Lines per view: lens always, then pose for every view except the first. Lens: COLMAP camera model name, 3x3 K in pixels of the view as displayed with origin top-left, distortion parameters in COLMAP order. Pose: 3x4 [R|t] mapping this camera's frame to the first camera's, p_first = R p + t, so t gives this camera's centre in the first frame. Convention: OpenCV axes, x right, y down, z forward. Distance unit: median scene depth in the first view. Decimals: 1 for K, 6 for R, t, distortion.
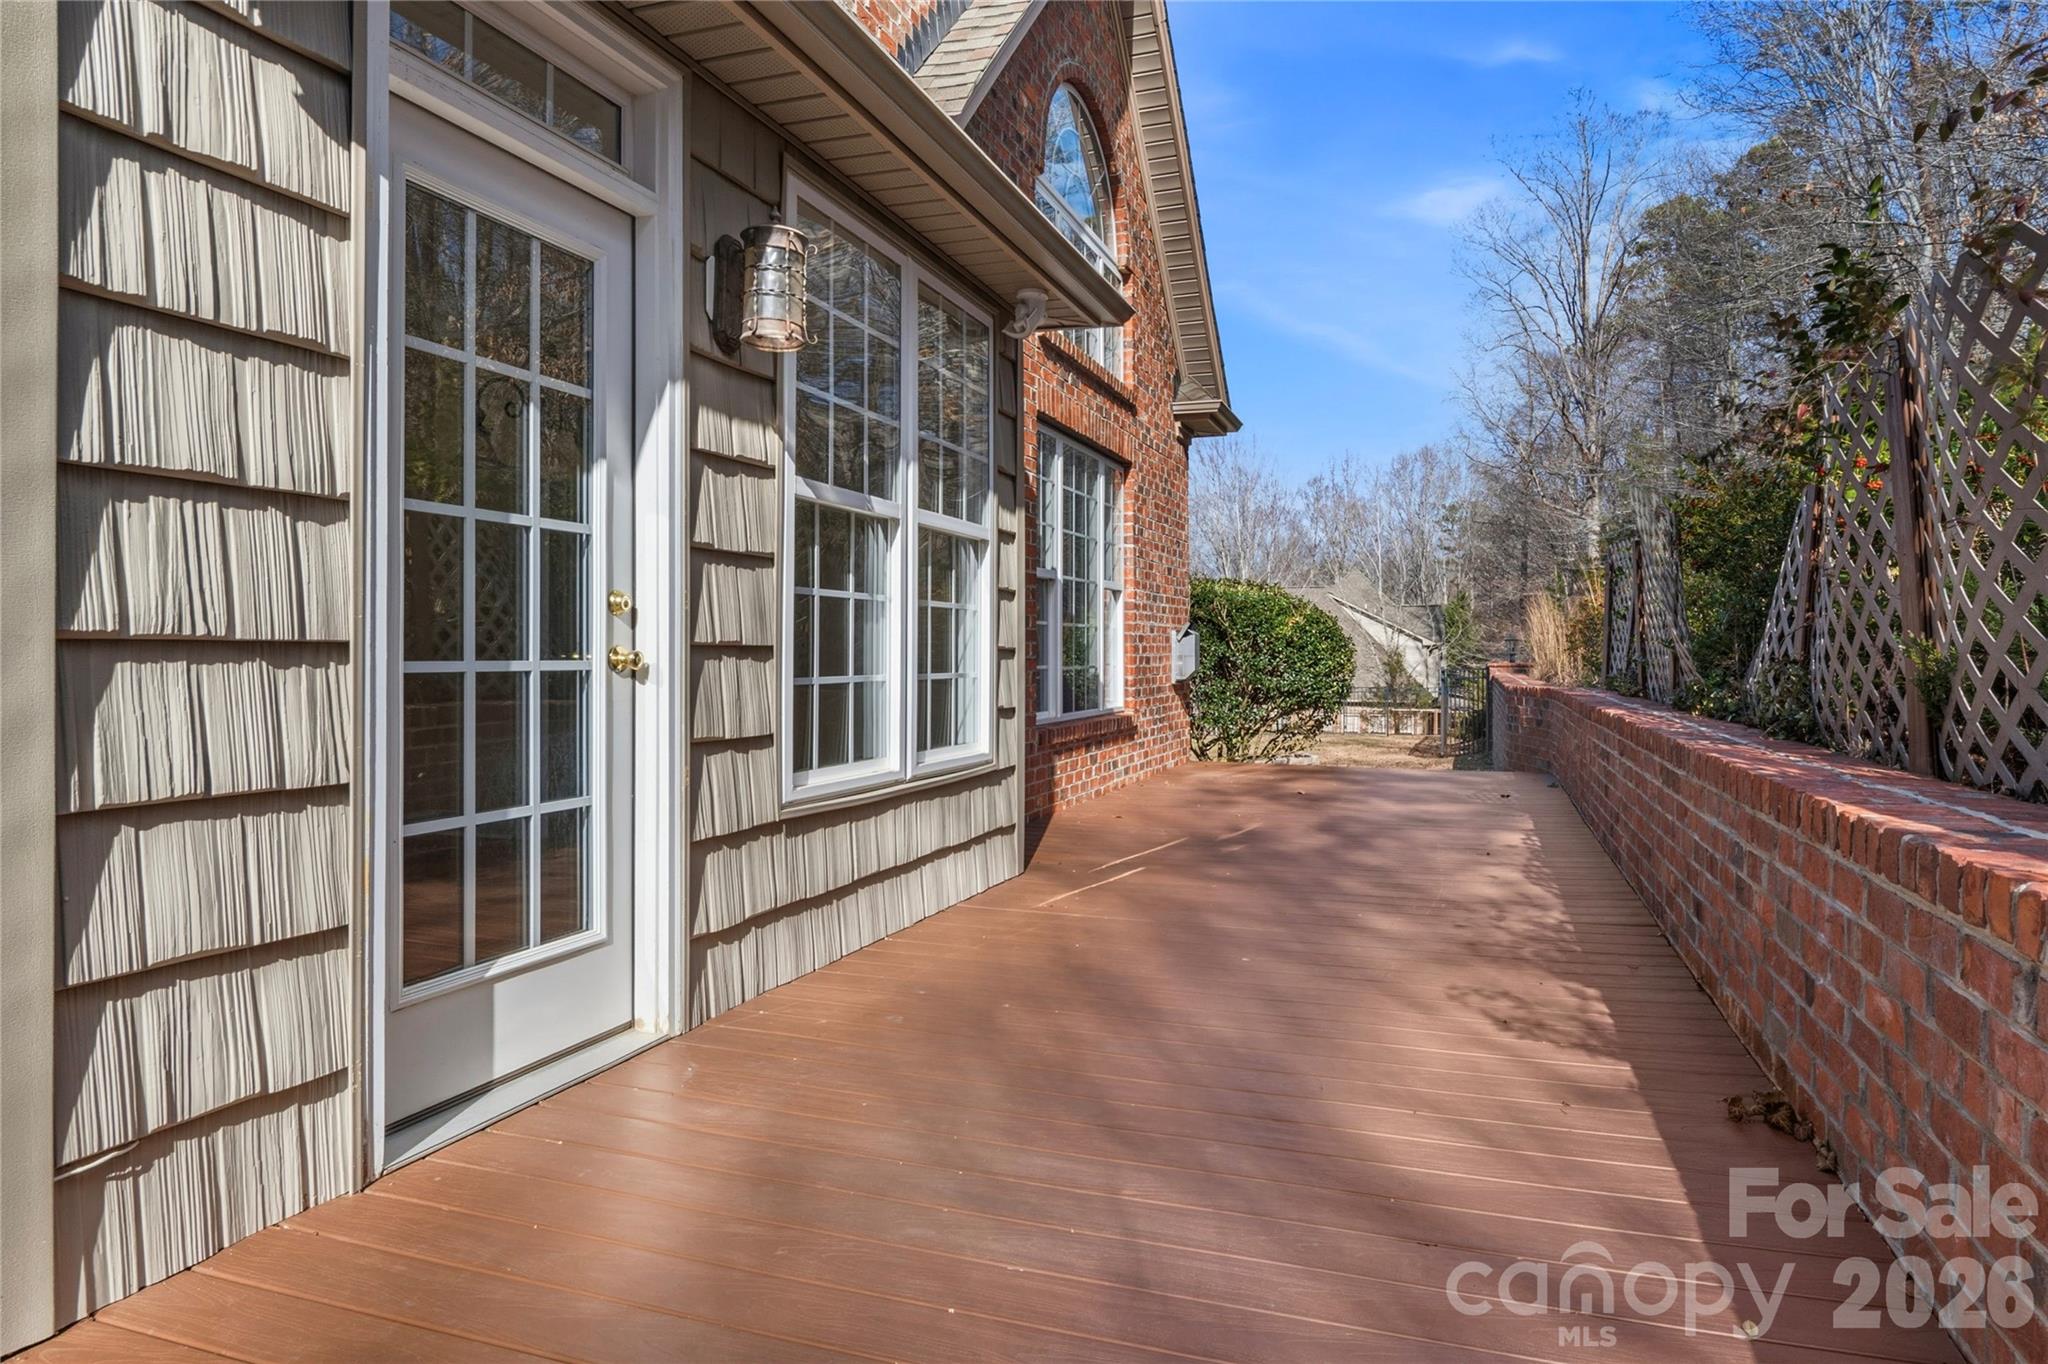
lens RADIAL K [[1209.3, 0, 1026.7], [0, 1209.3, 673.1], [0, 0, 1]] dist [-0.002753, -0.000038]
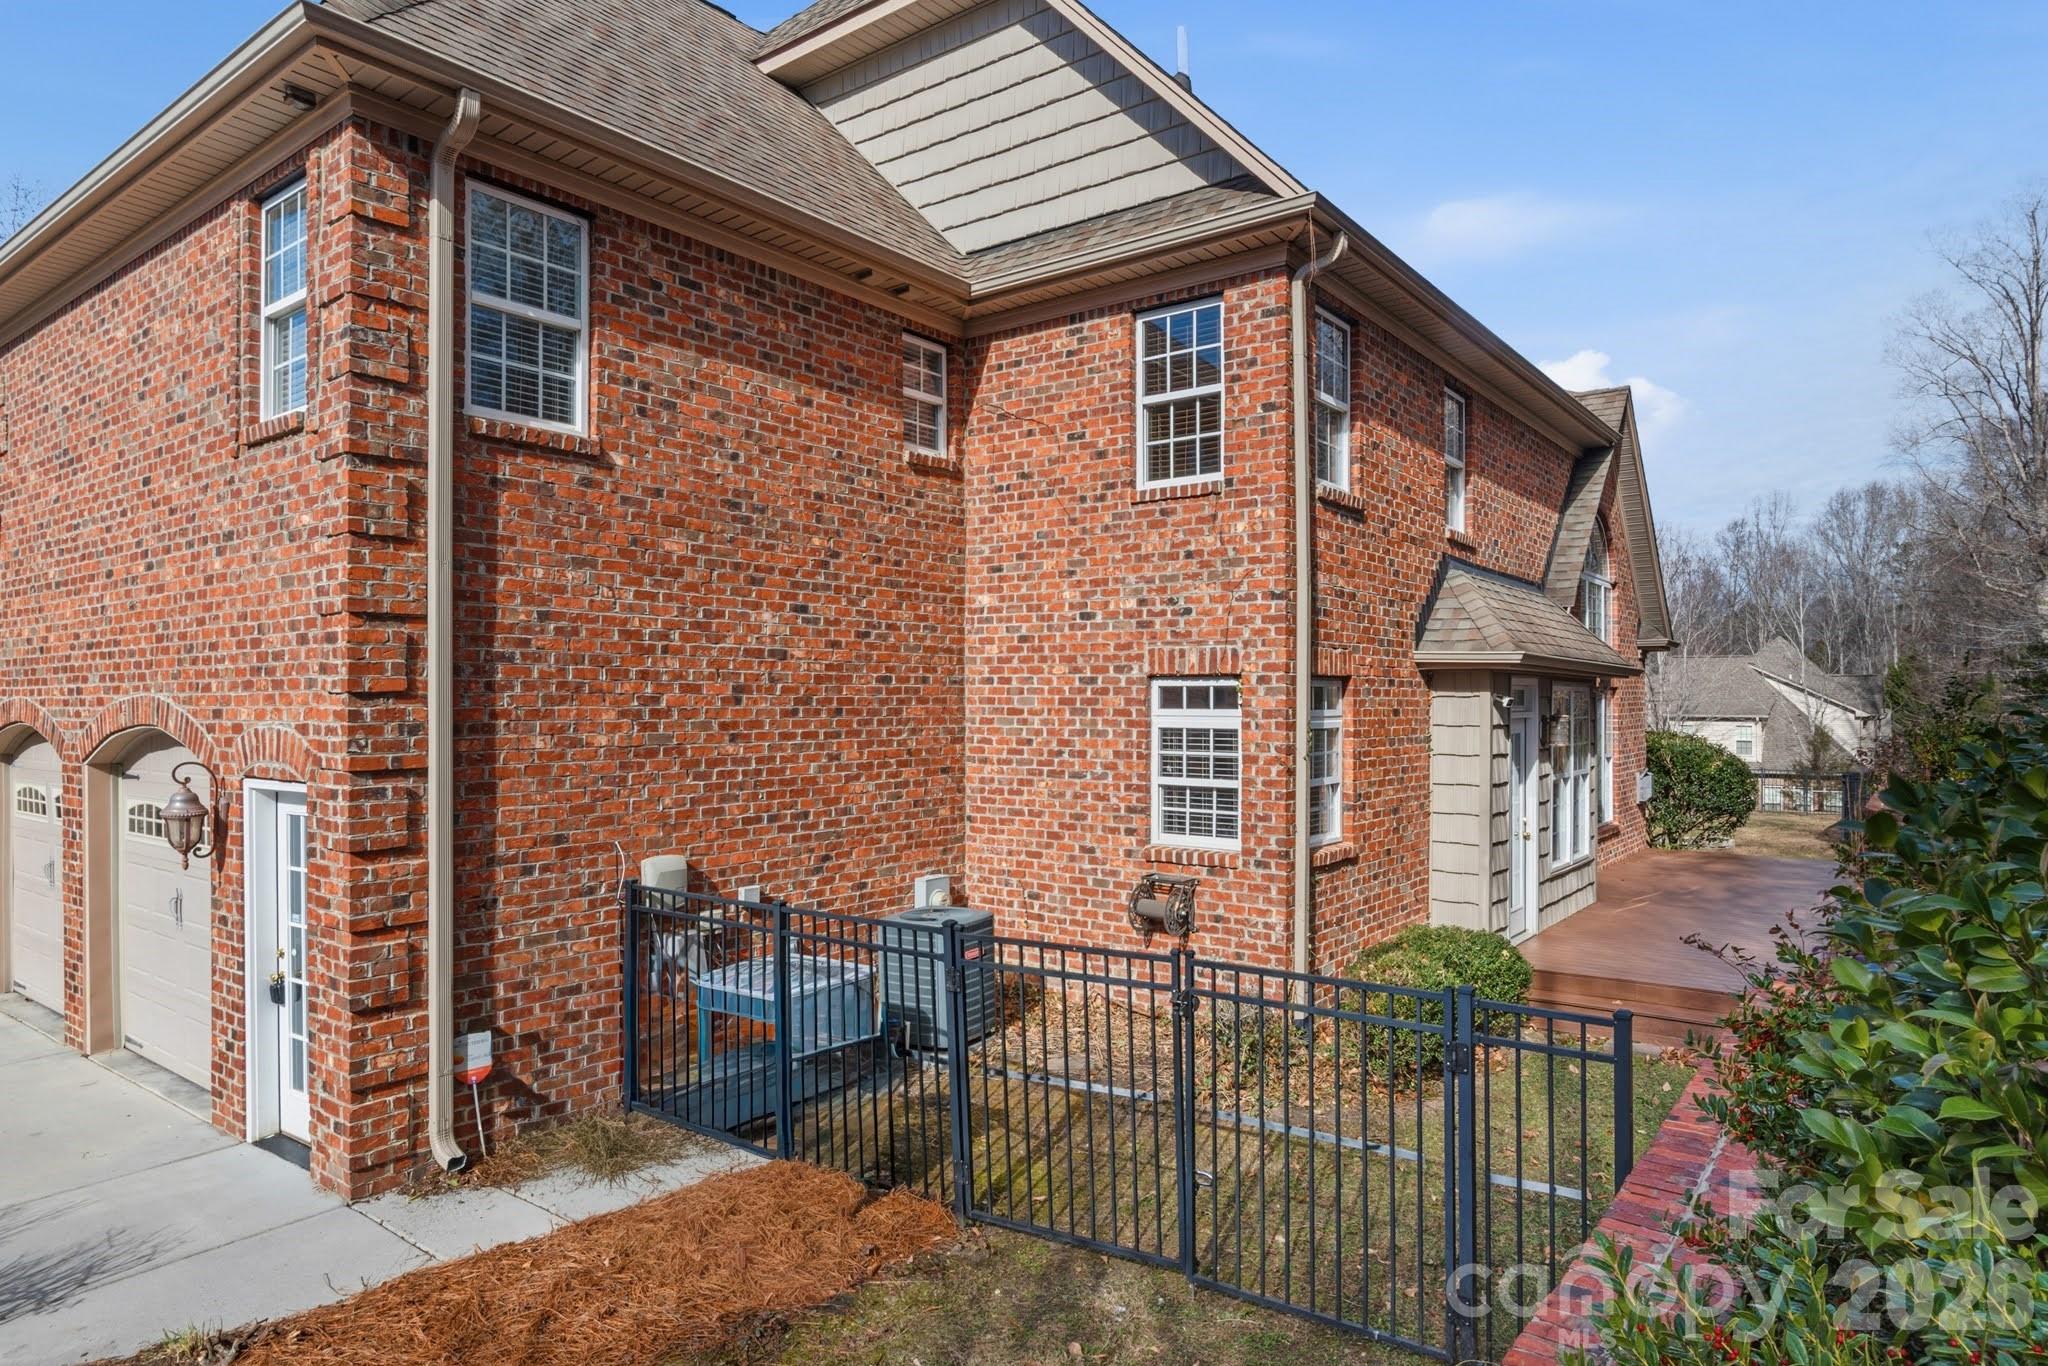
lens RADIAL K [[1209.3, 0, 1021.9], [0, 1209.3, 694.9], [0, 0, 1]] dist [-0.002753, -0.000038]
pose [[0.955404, 0.005788, -0.295245, -0.188270], [-0.010403, 0.999847, -0.014062, -0.100277], [0.295118, 0.016506, 0.955318, -0.817438]]
